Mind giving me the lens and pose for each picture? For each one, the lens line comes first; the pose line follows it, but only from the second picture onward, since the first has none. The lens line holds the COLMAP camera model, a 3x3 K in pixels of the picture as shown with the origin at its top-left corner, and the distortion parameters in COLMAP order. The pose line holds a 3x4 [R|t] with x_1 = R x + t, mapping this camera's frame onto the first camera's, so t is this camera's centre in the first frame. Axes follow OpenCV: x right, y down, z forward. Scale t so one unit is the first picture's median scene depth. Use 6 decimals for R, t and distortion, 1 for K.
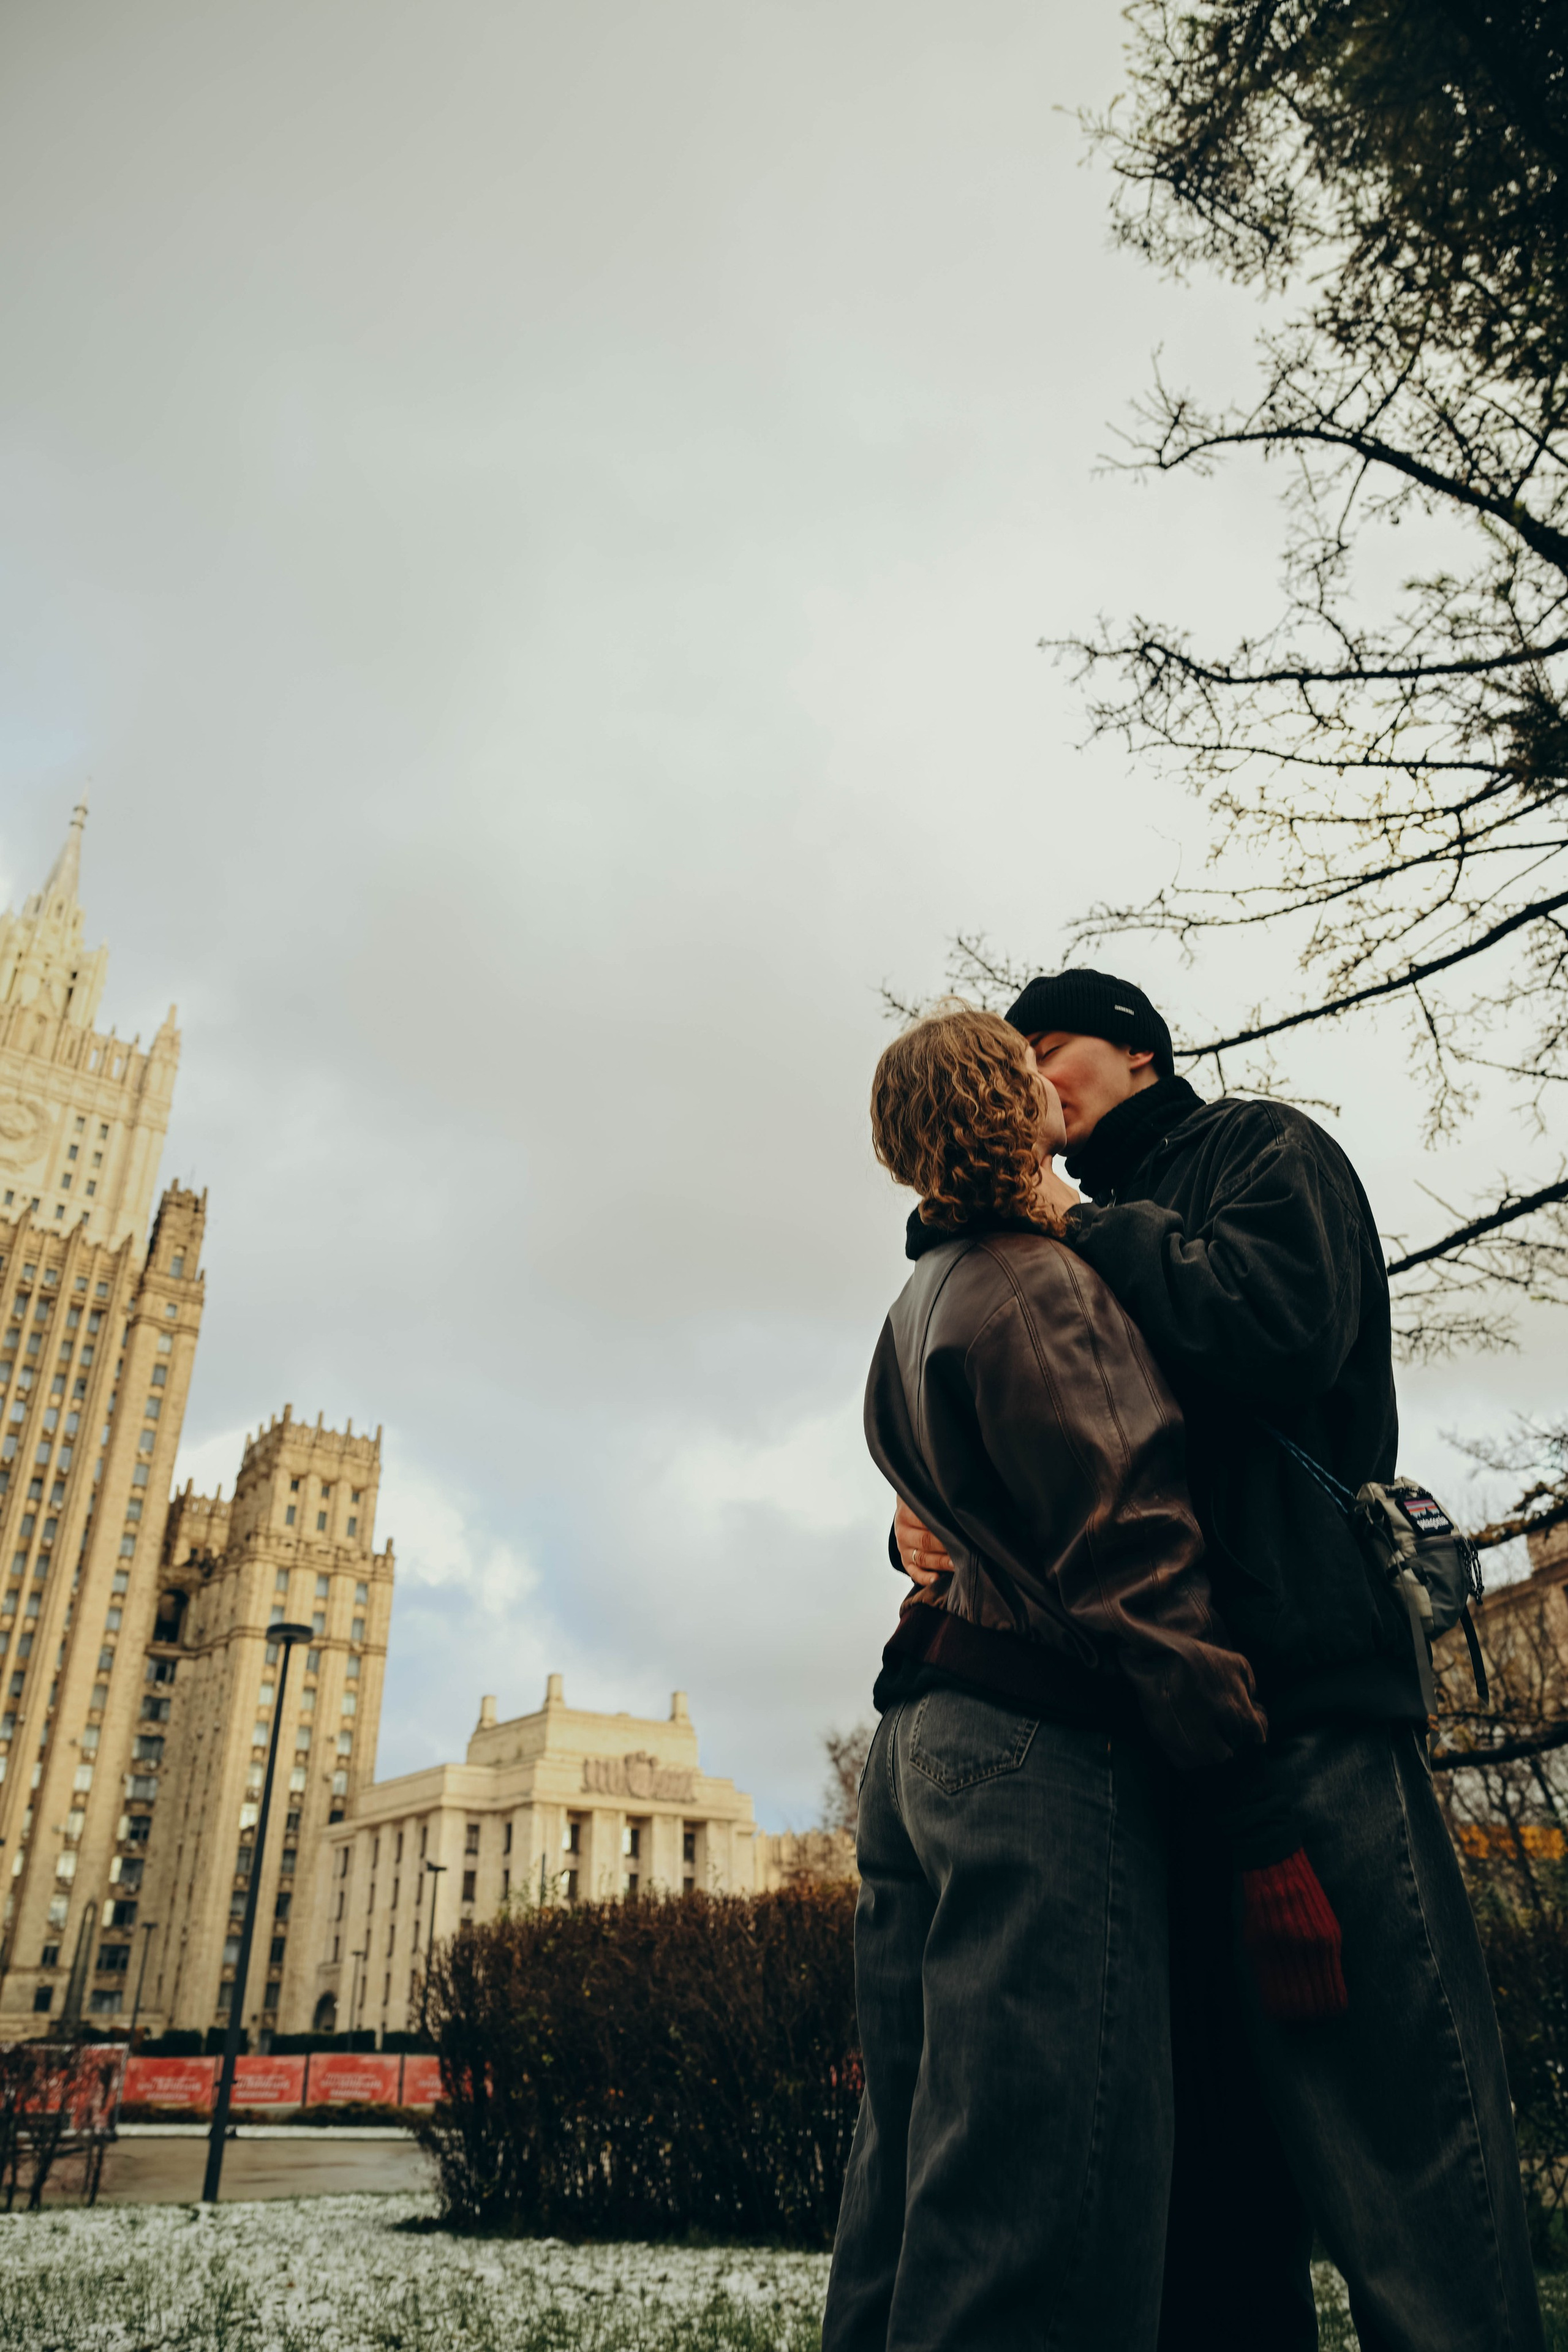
lens RADIAL K [[1577.2, 0, 783.5], [0, 1577.2, 1187.8], [0, 0, 1]] dist [-0.006906, 0.017782]
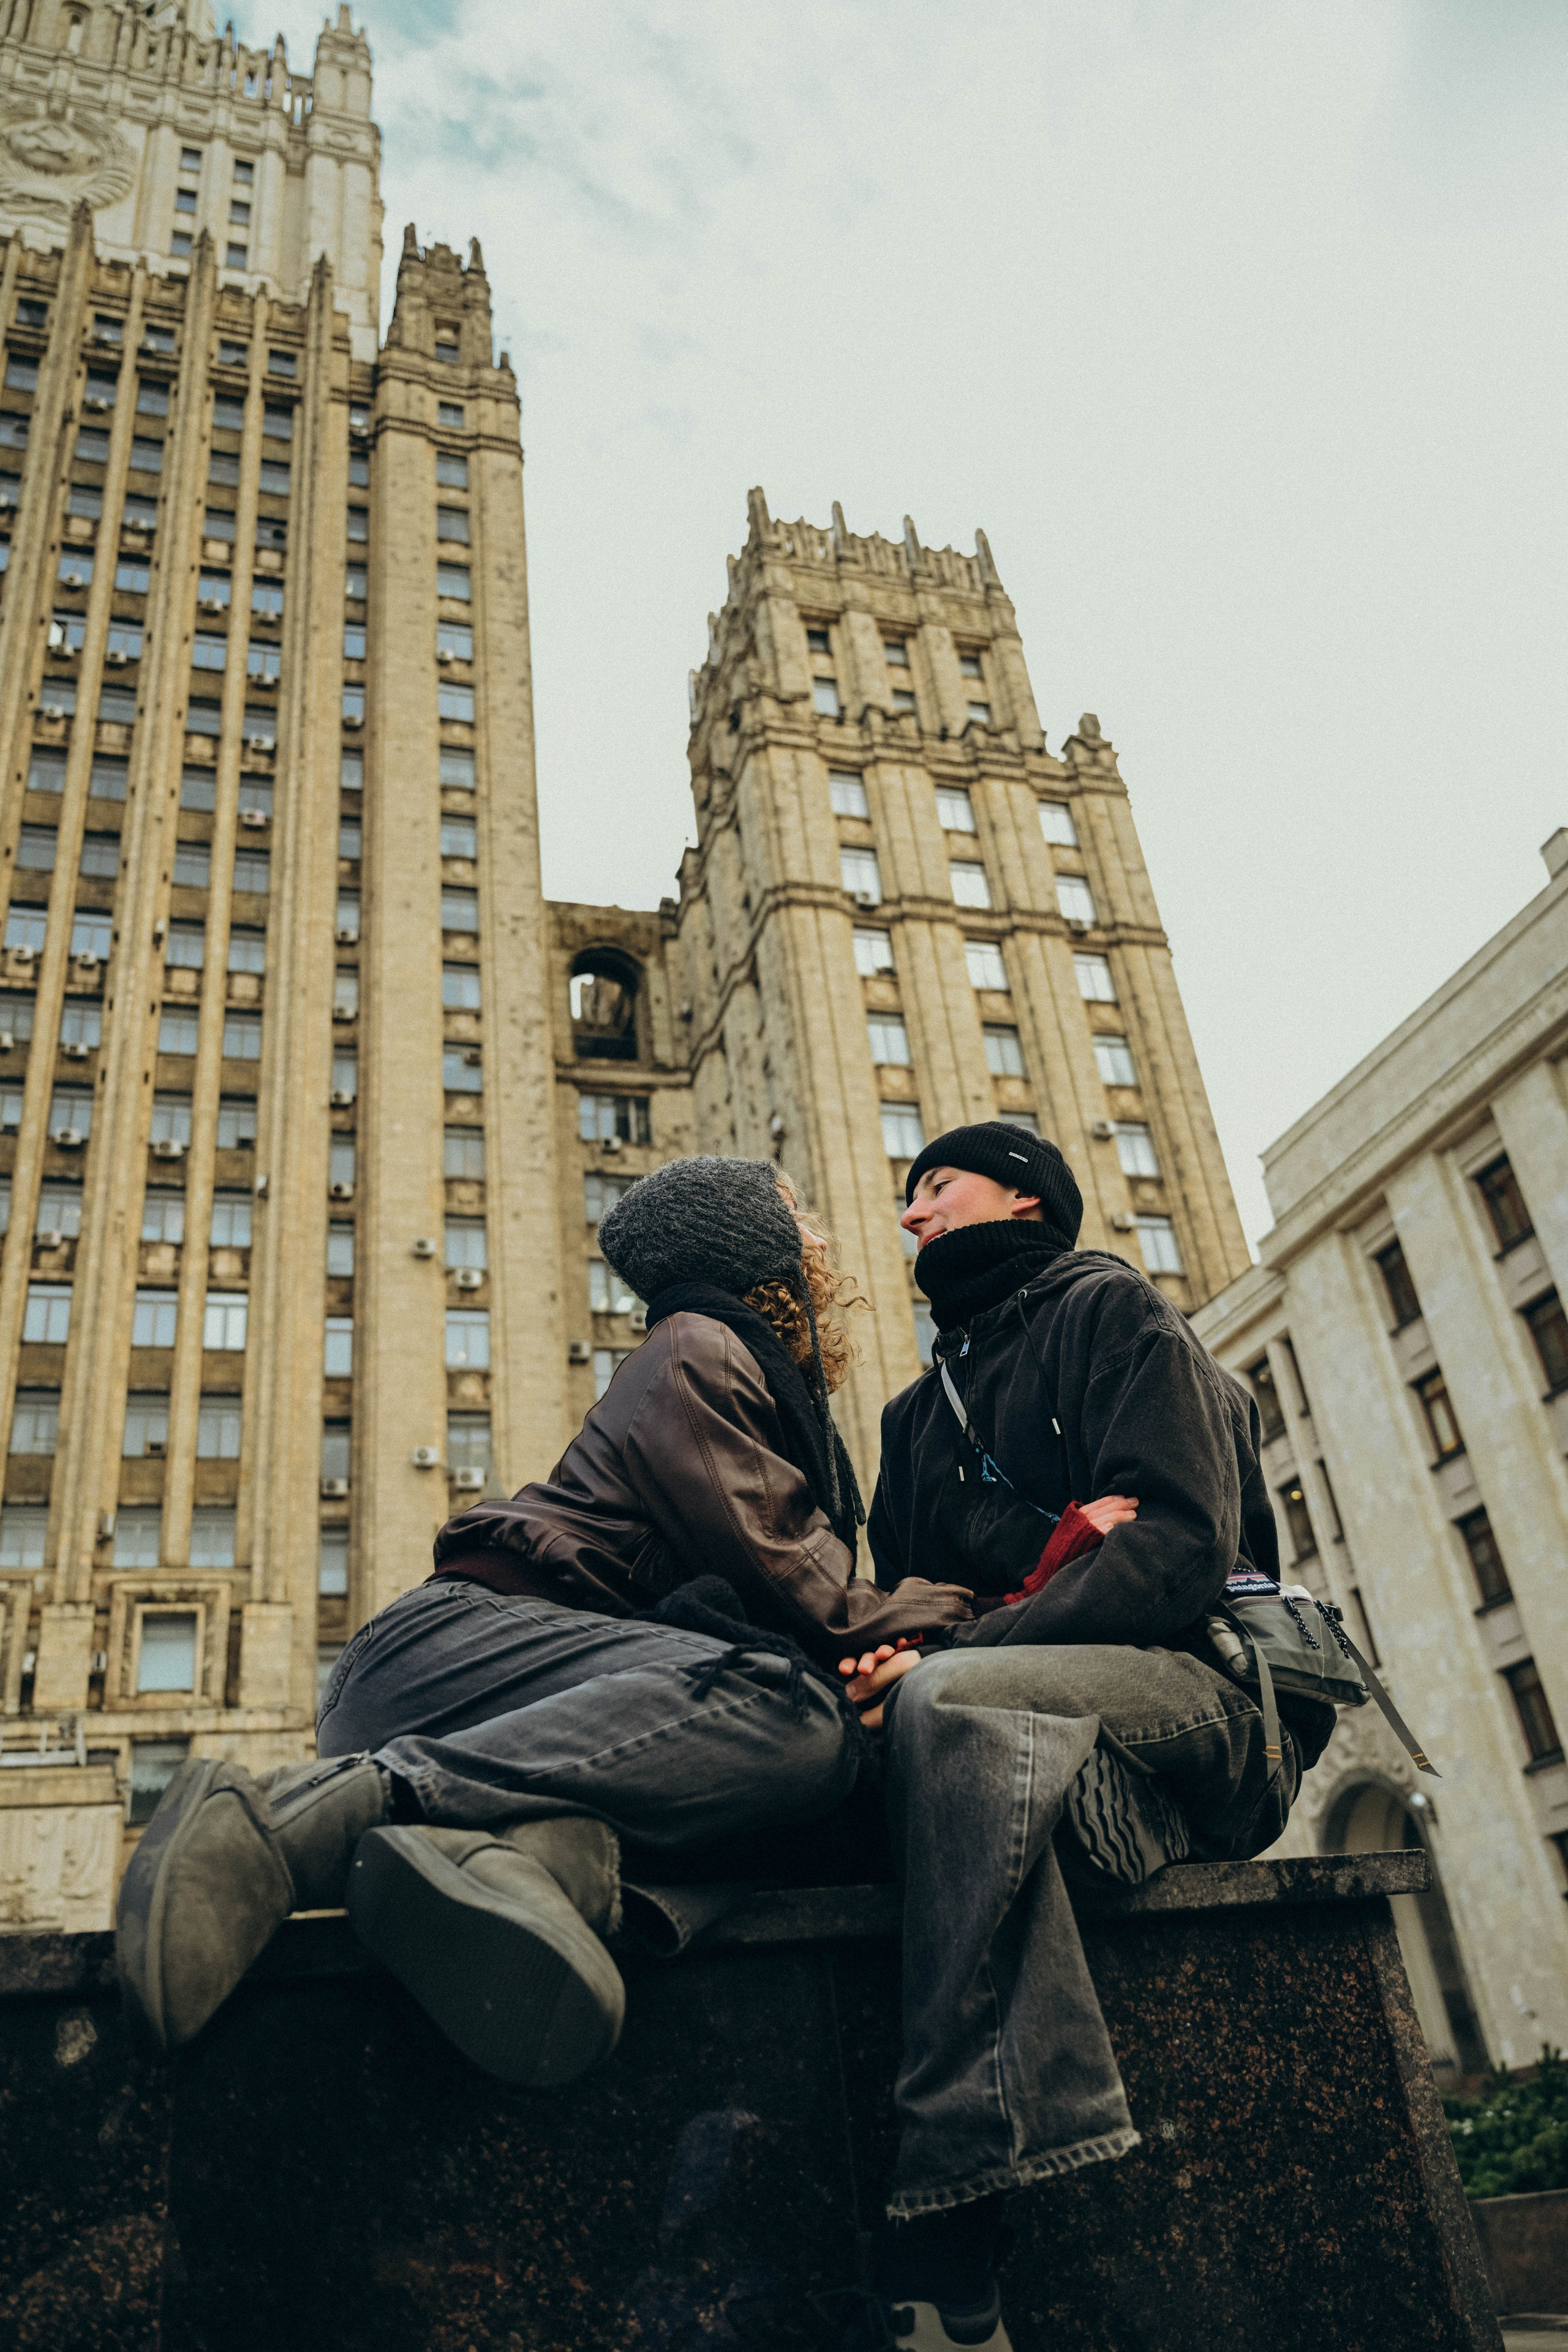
lens RADIAL K [[1804.1, 0, 796.2], [0, 1804.1, 1189.0], [0, 0, 1]] dist [-0.001624, 0.002438]
pose [[0.929791, -0.248404, -0.271633, -0.233557], [0.252529, 0.967377, -0.020252, 0.337707], [0.267802, -0.049765, 0.962188, 0.575337]]
